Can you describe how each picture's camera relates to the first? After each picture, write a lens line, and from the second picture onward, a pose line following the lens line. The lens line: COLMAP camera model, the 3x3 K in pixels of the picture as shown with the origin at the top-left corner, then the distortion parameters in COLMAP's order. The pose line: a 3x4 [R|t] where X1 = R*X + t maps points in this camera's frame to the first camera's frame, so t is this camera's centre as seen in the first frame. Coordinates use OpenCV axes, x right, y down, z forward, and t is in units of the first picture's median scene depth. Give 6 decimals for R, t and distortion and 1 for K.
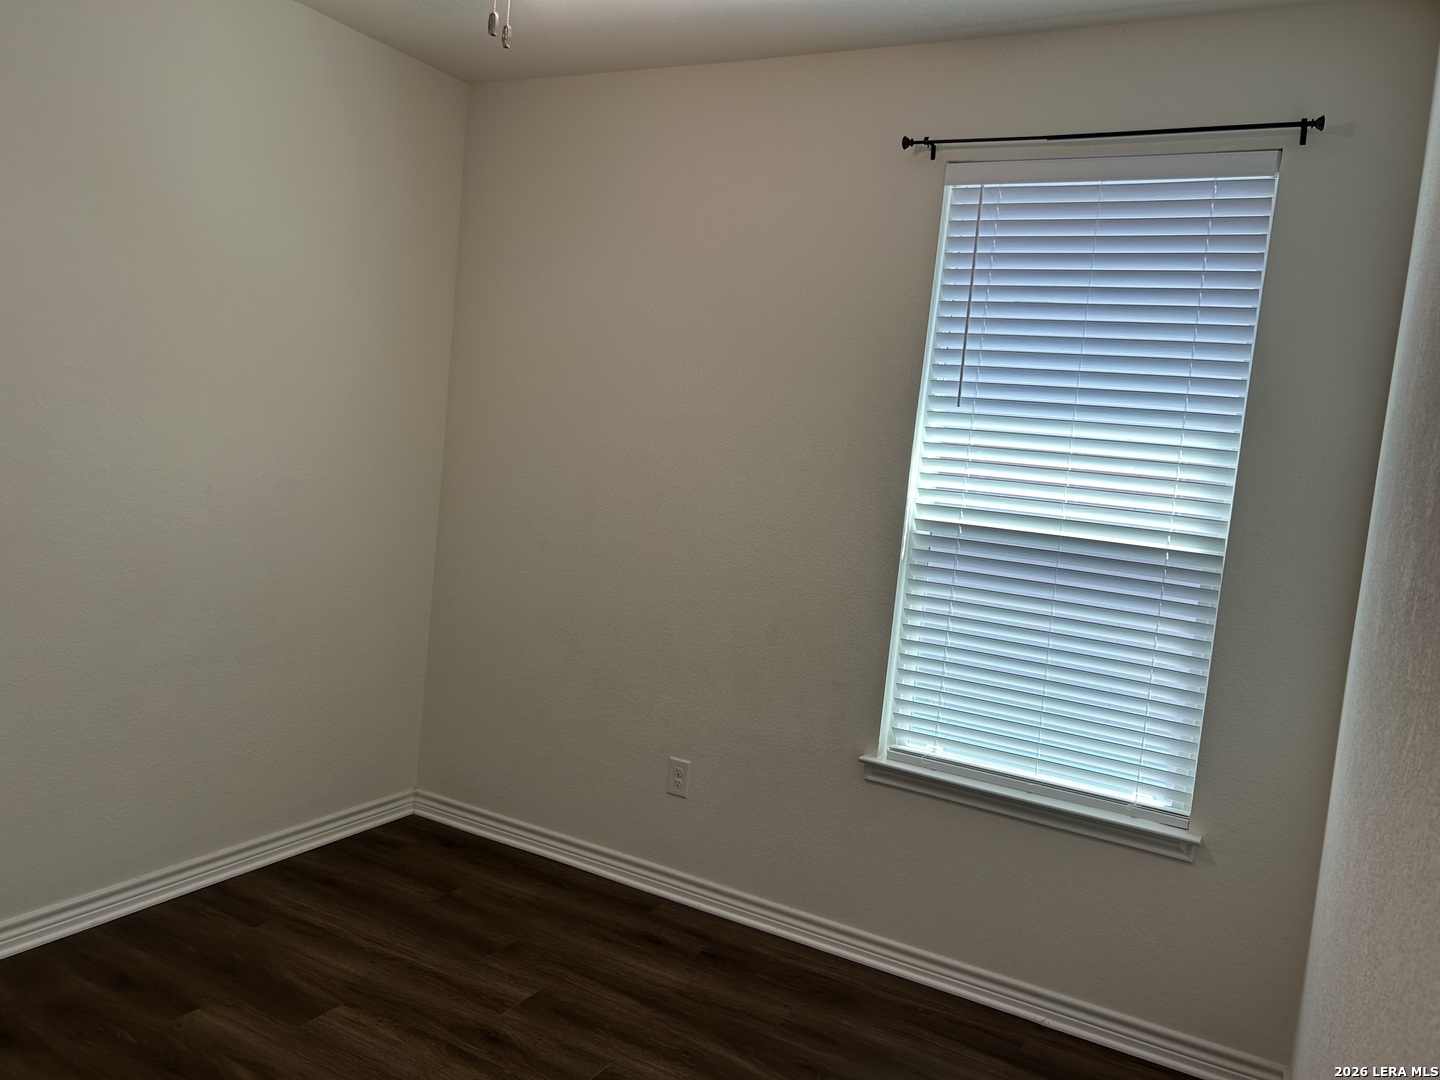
lens RADIAL K [[1088.9, 0, 711.1], [0, 1088.9, 524.9], [0, 0, 1]] dist [0.057837, -0.055705]
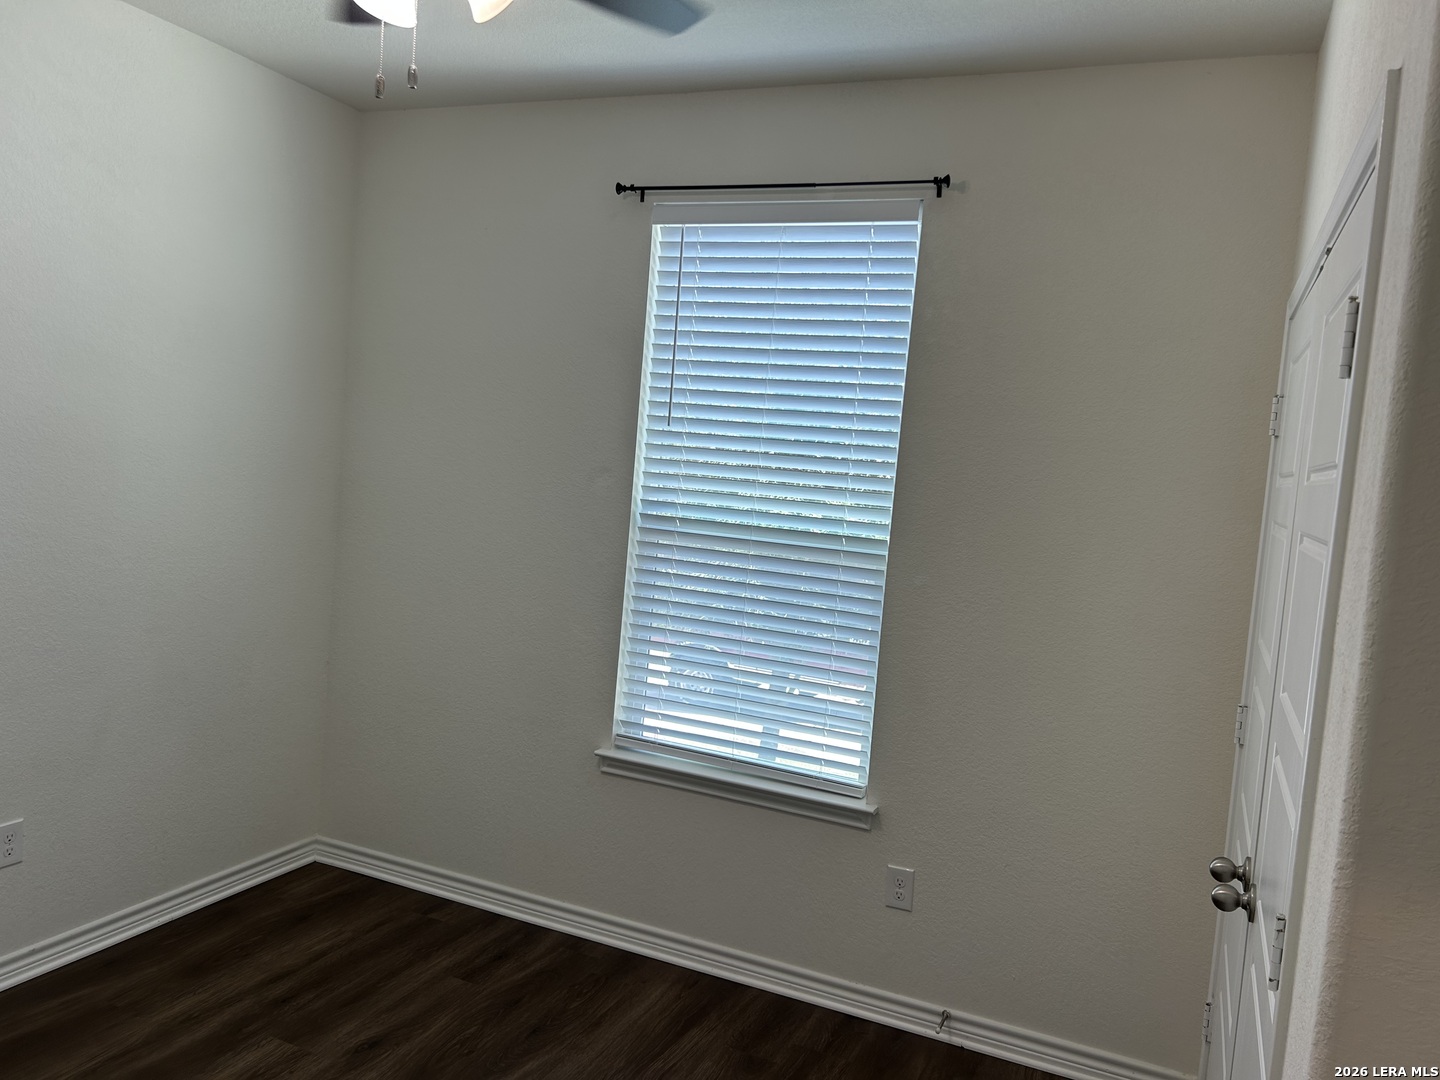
lens RADIAL K [[1088.9, 0, 740.9], [0, 1088.9, 520.2], [0, 0, 1]] dist [0.057837, -0.055705]
pose [[0.995314, -0.010122, 0.096169, 0.191007], [0.013414, 0.999344, -0.033648, 0.025634], [-0.095765, 0.034780, 0.994796, -0.099598]]
